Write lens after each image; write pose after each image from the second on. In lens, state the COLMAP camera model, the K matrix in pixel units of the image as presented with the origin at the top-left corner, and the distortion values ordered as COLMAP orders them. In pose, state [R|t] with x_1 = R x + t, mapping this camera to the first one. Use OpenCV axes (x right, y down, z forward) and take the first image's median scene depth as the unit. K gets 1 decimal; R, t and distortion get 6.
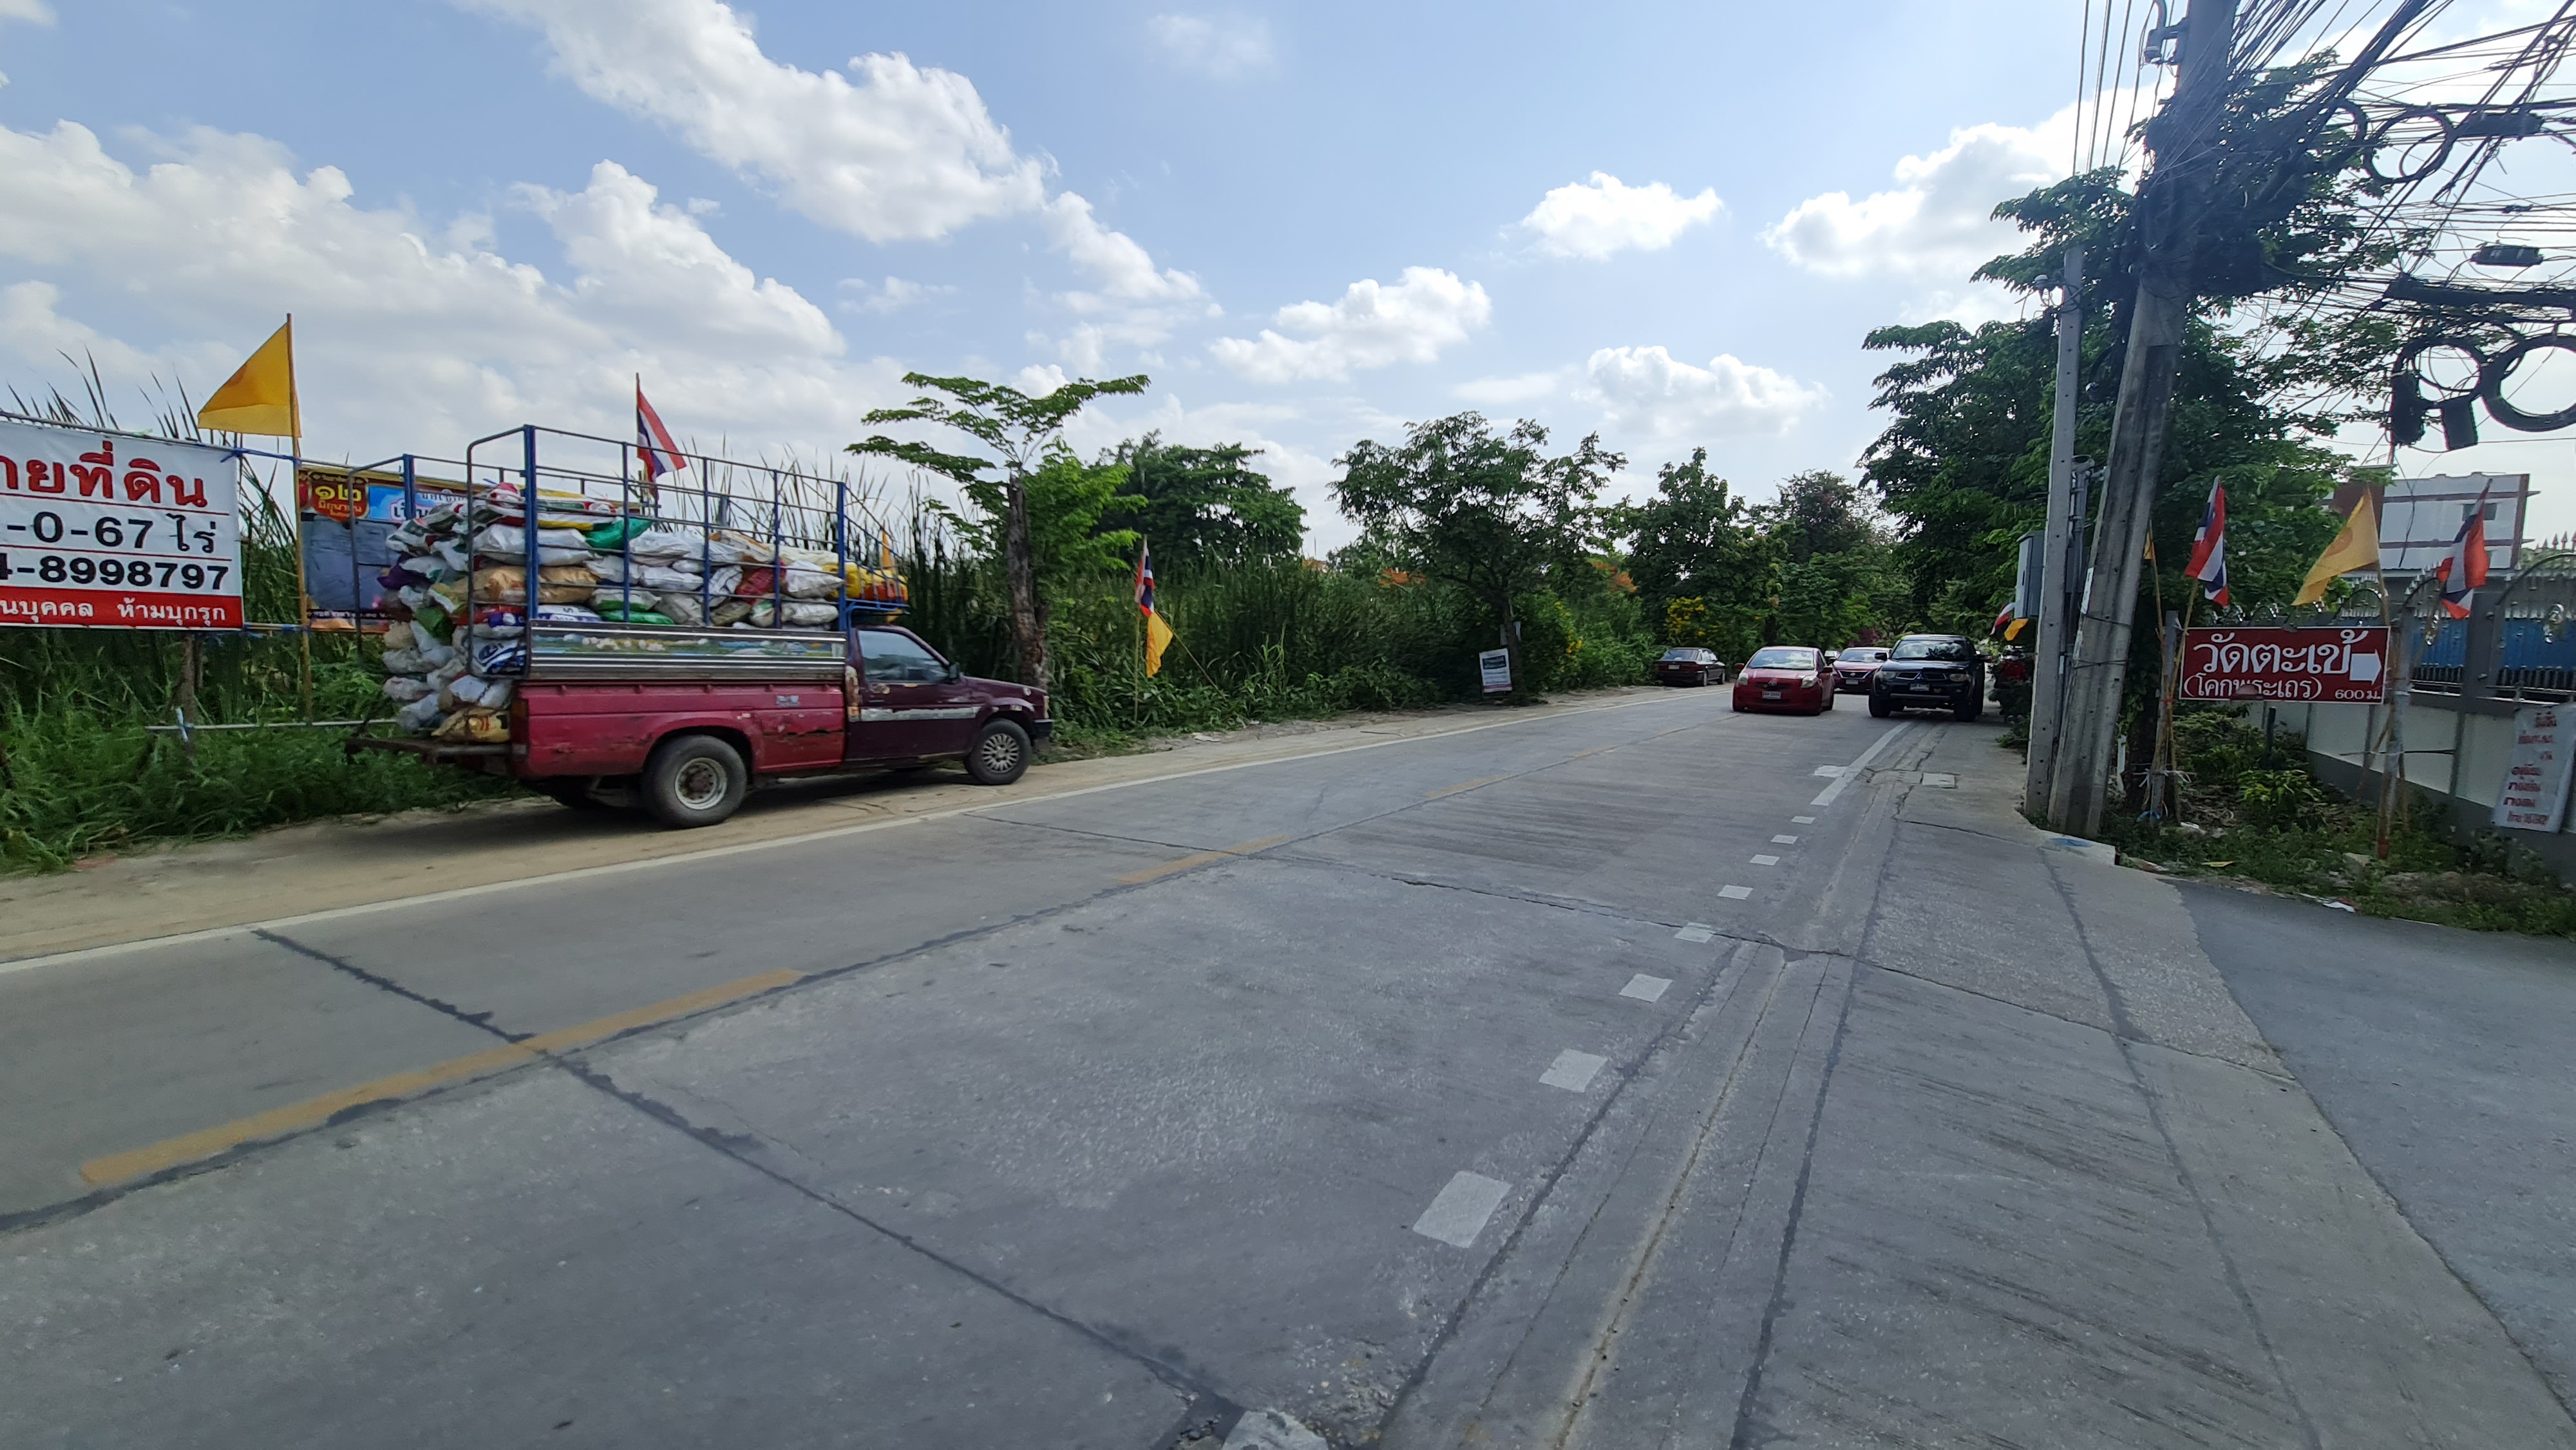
lens RADIAL K [[1053.6, 0, 1283.1], [0, 1053.6, 741.2], [0, 0, 1]] dist [-0.007859, 0.003041]
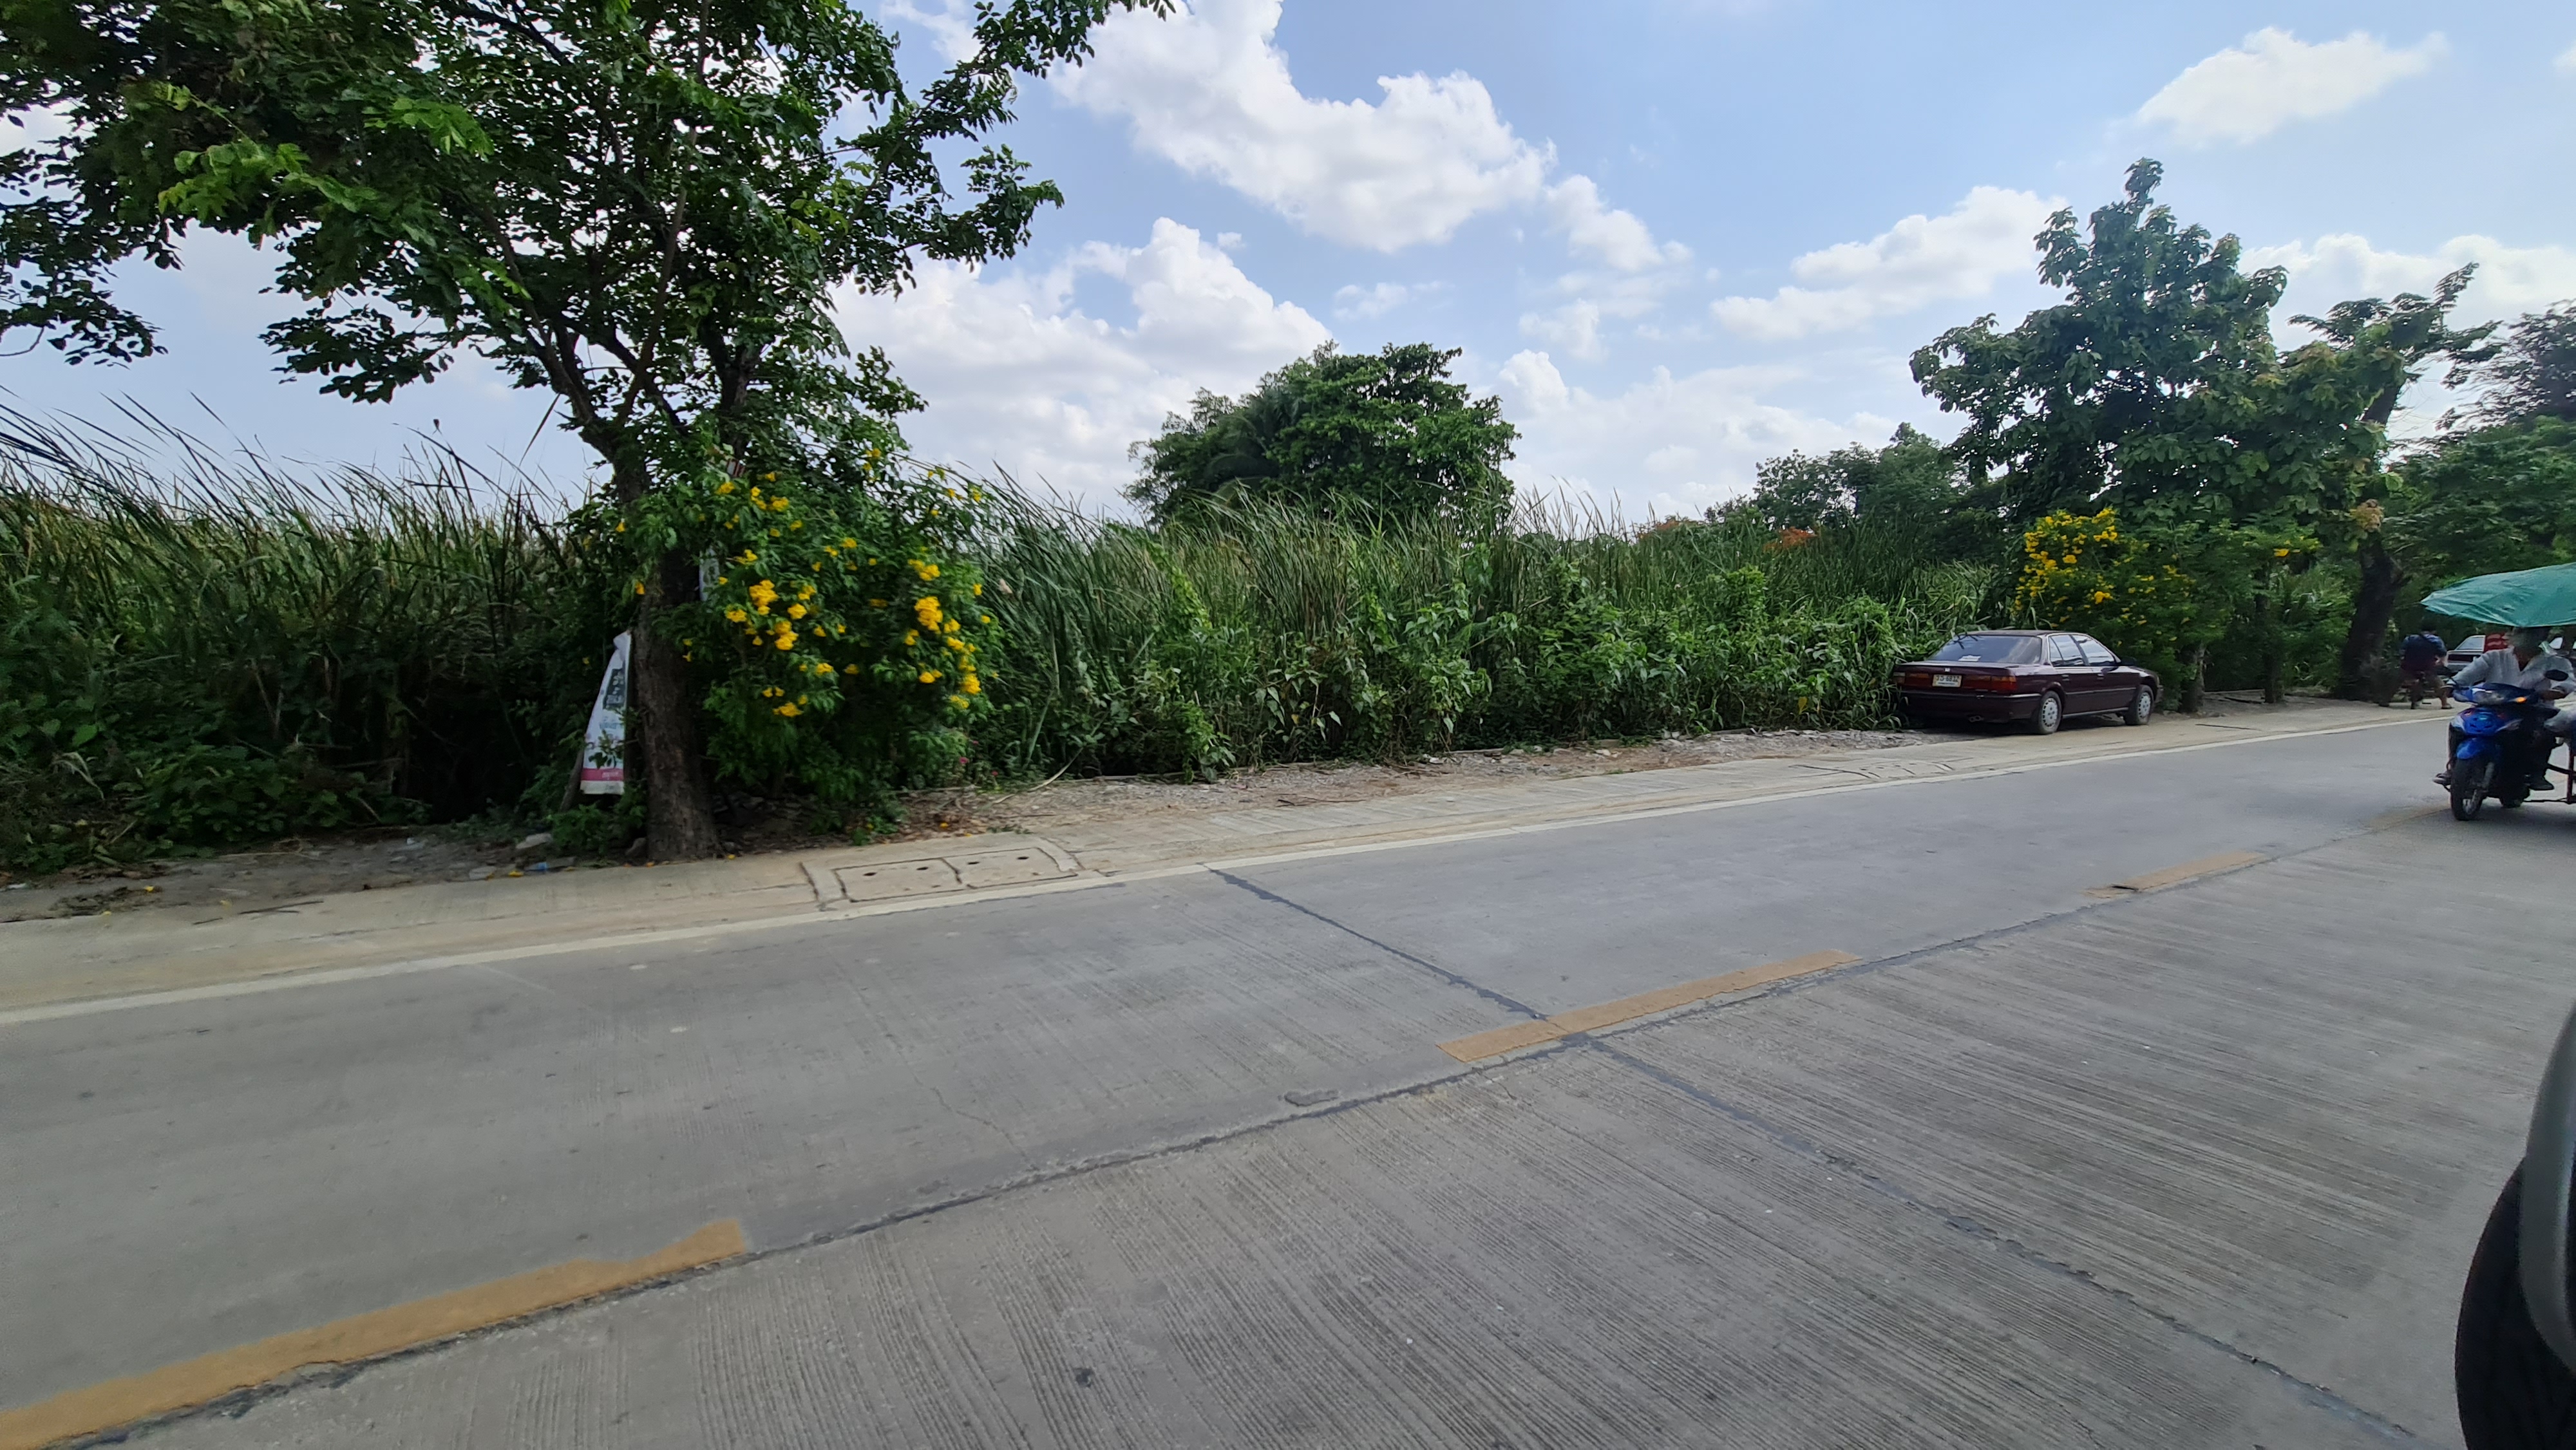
lens RADIAL K [[1053.6, 0, 1358.2], [0, 1053.6, 696.5], [0, 0, 1]] dist [-0.007859, 0.003041]
pose [[0.912671, 0.023149, -0.408039, 1.005317], [-0.036978, 0.998977, -0.026035, -0.144992], [0.407019, 0.038849, 0.912593, 1.731884]]
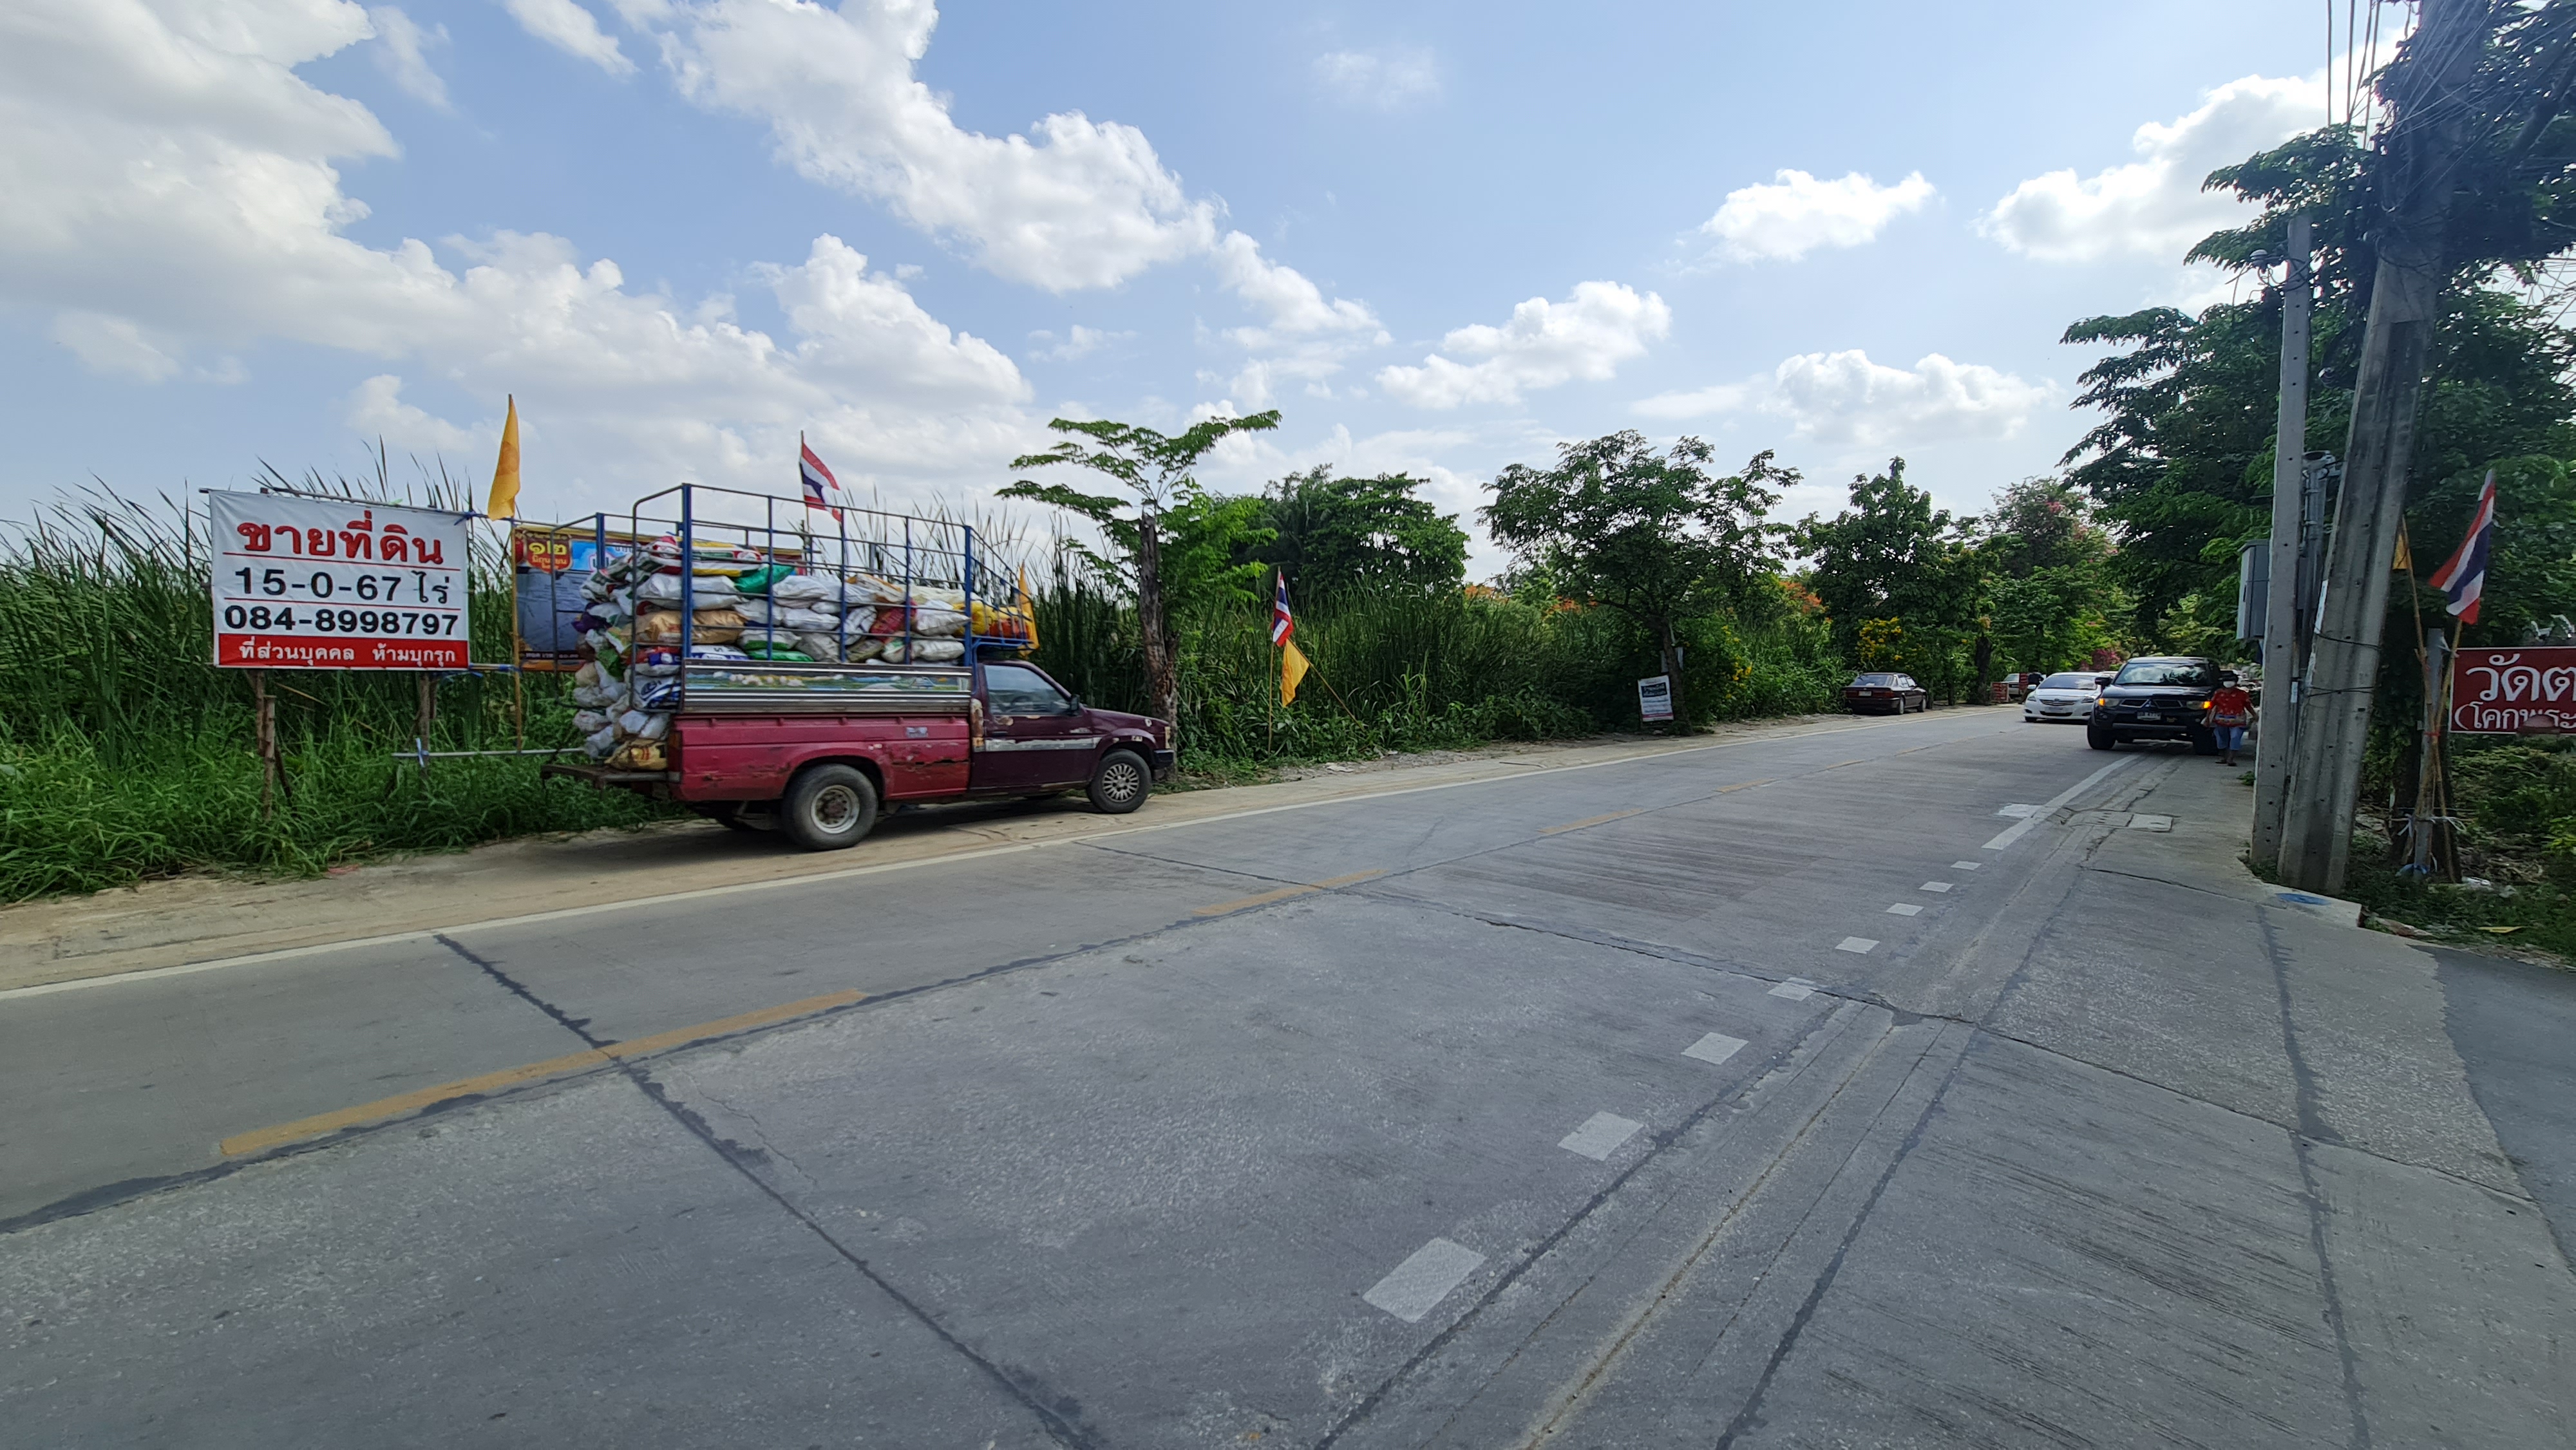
lens RADIAL K [[1053.6, 0, 1279.5], [0, 1053.6, 746.4], [0, 0, 1]] dist [-0.007859, 0.003041]
pose [[0.986758, 0.004201, -0.162147, 0.053497], [-0.007613, 0.999762, -0.020424, -0.004169], [0.162023, 0.021388, 0.986555, 0.009440]]
